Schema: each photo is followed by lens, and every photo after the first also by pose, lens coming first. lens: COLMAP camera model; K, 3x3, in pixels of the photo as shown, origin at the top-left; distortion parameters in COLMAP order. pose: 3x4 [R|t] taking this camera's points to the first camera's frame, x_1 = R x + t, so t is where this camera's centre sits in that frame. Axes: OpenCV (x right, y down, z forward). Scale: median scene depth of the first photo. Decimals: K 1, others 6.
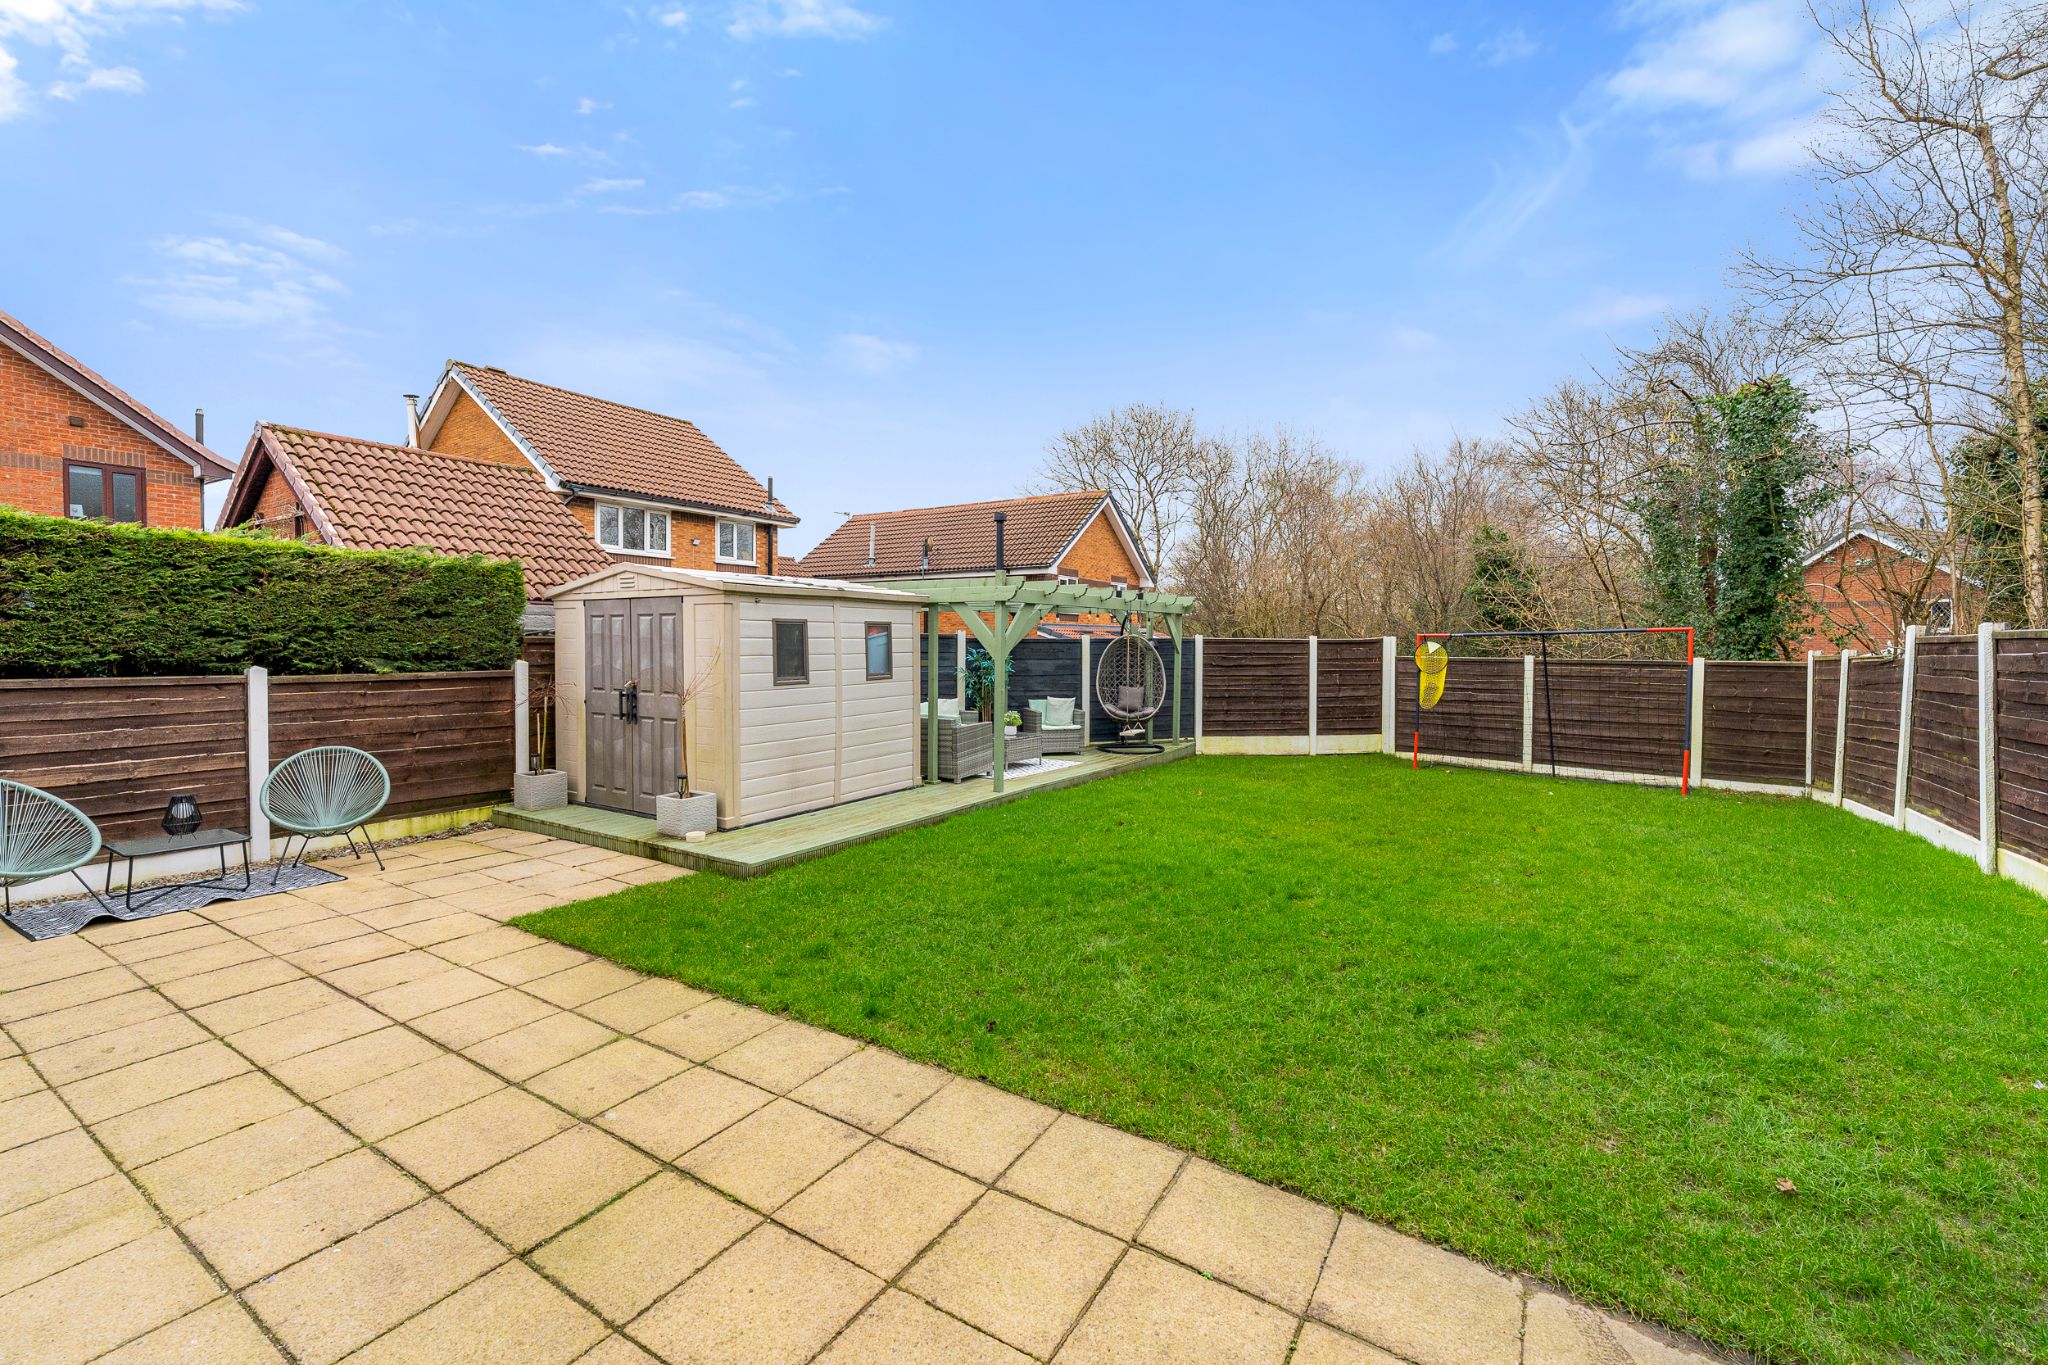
lens RADIAL K [[860.1, 0, 1011.0], [0, 860.1, 652.1], [0, 0, 1]] dist [-0.001106, -0.000163]
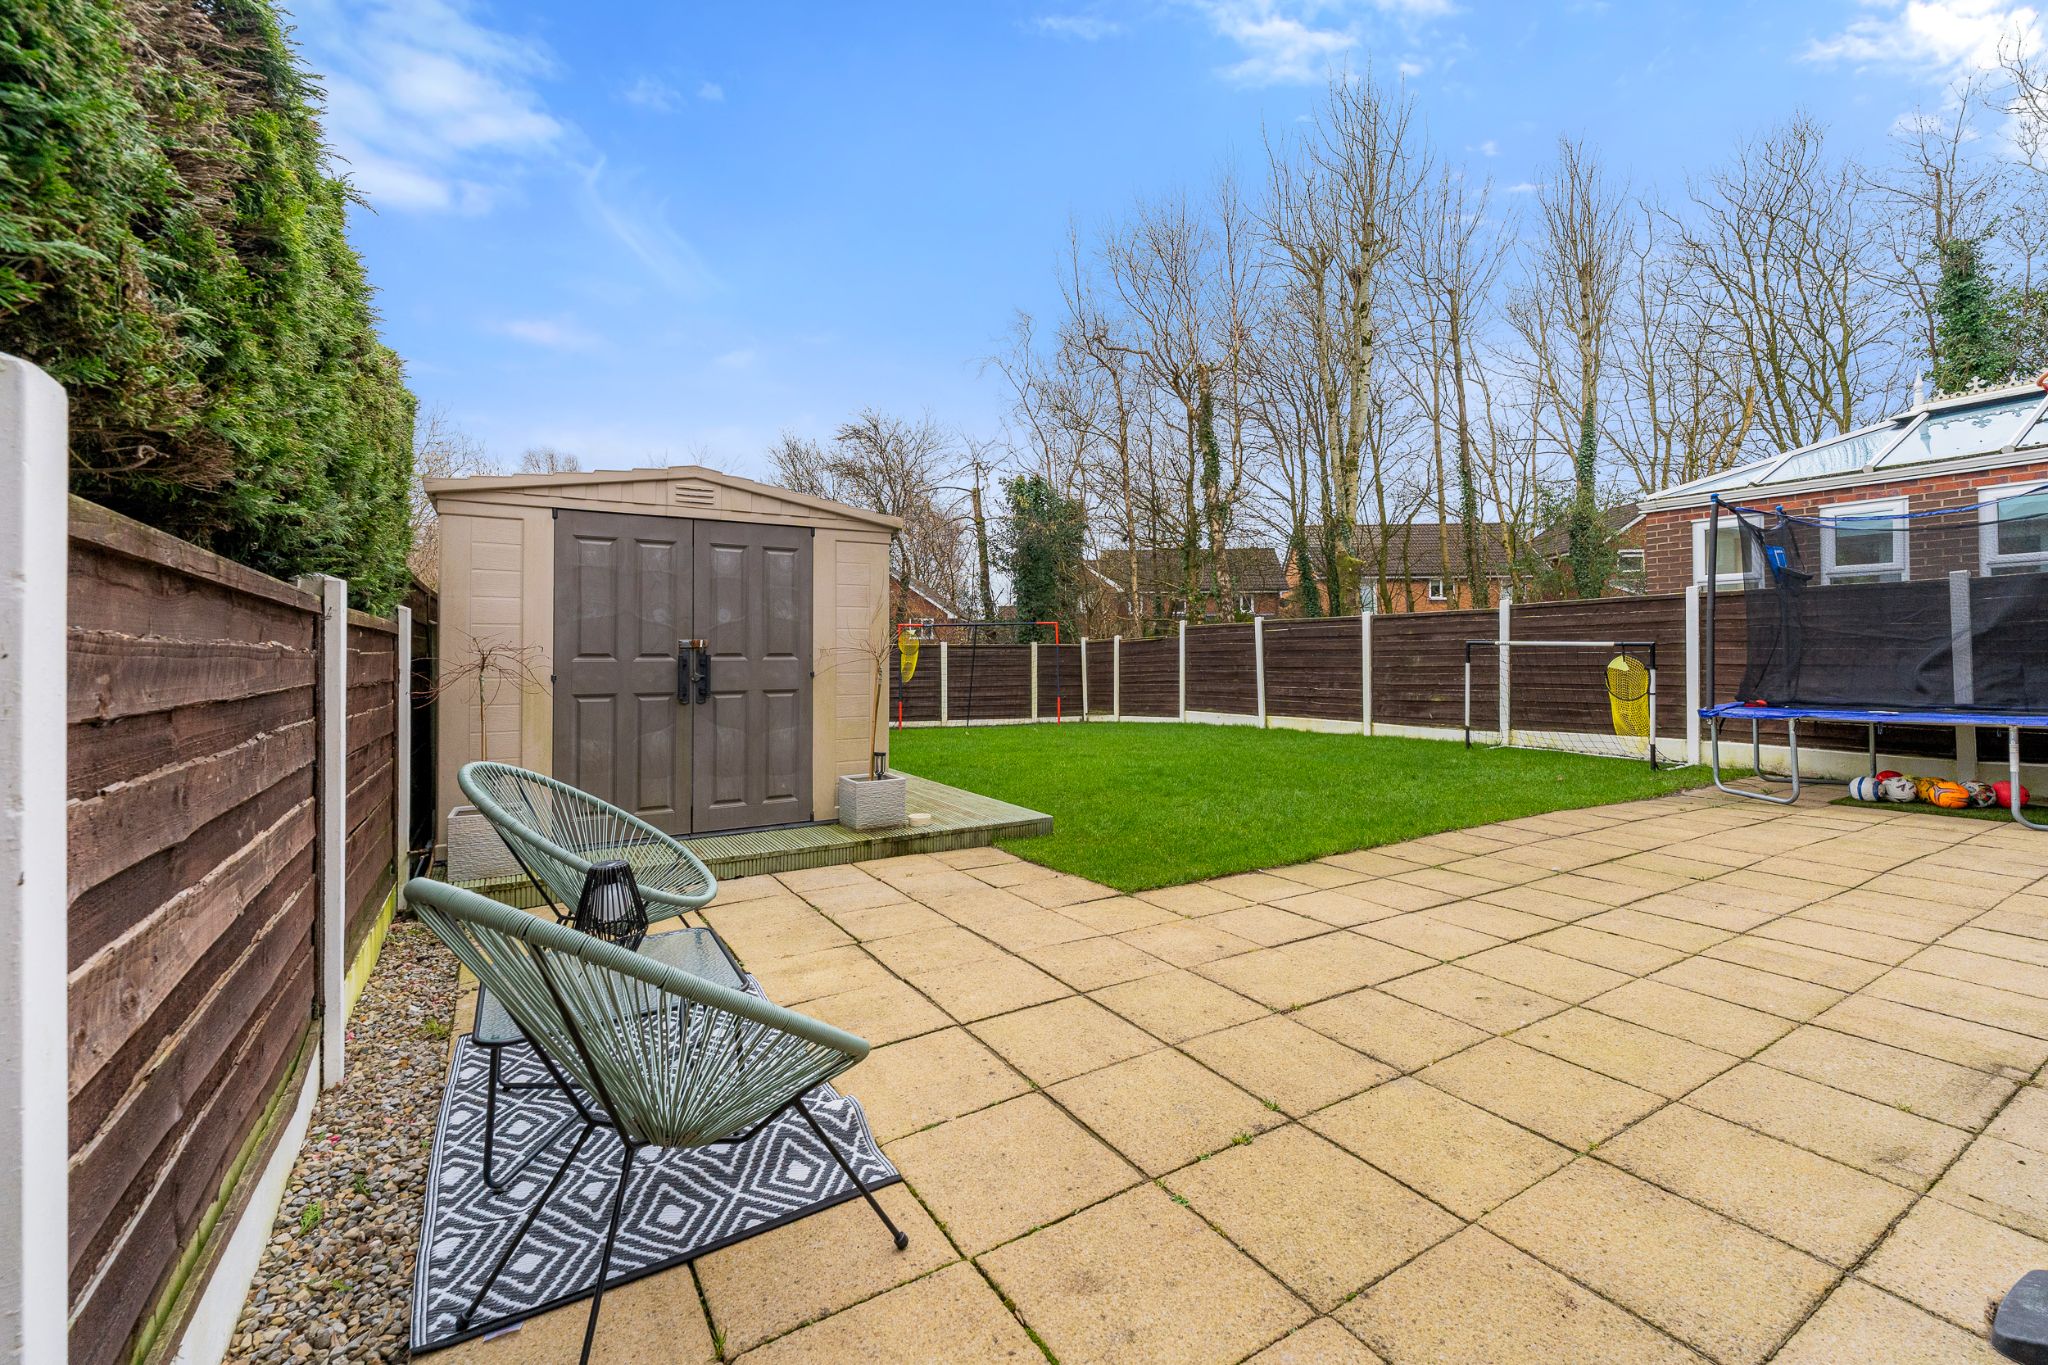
lens RADIAL K [[860.1, 0, 1011.0], [0, 860.1, 652.1], [0, 0, 1]] dist [-0.001106, -0.000163]
pose [[0.446094, -0.001409, 0.894985, -0.830314], [0.017305, 0.999825, -0.007051, 0.045570], [-0.894819, 0.018633, 0.446041, 0.420672]]
